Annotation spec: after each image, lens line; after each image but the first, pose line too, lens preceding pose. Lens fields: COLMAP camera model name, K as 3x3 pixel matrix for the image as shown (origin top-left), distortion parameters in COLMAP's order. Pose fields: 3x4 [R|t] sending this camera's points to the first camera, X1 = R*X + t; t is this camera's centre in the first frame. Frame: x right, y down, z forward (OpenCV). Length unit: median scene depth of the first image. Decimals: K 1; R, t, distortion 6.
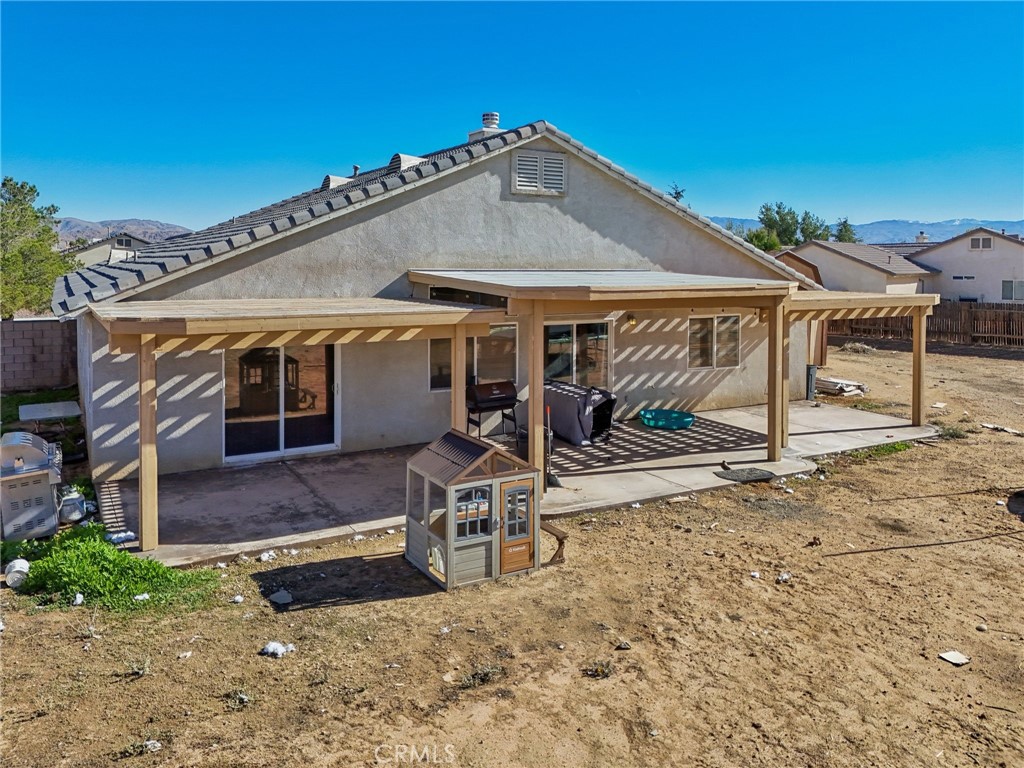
lens RADIAL K [[727.9, 0, 512.0], [0, 727.9, 384.0], [0, 0, 1]] dist [0.077870, -0.087953]
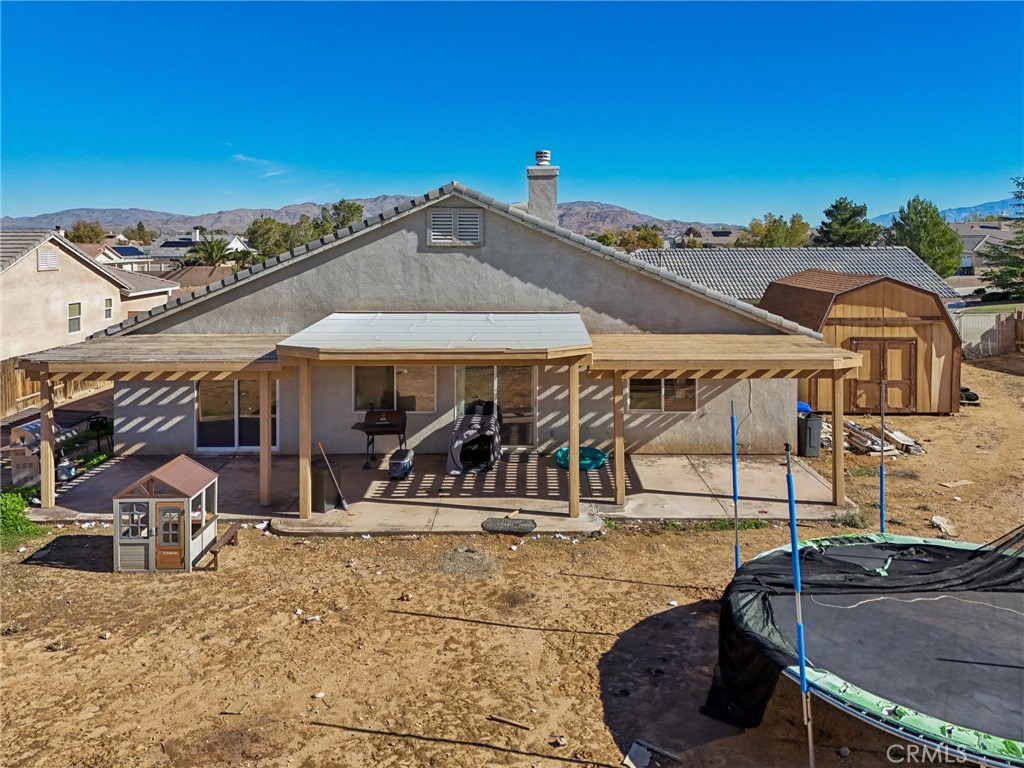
lens RADIAL K [[715.0, 0, 512.8], [0, 715.0, 368.9], [0, 0, 1]] dist [0.007384, -0.004817]
pose [[0.884196, 0.071547, -0.461605, 0.663874], [-0.070092, 0.997333, 0.020322, -0.104142], [0.461828, 0.014386, 0.886853, 0.075511]]
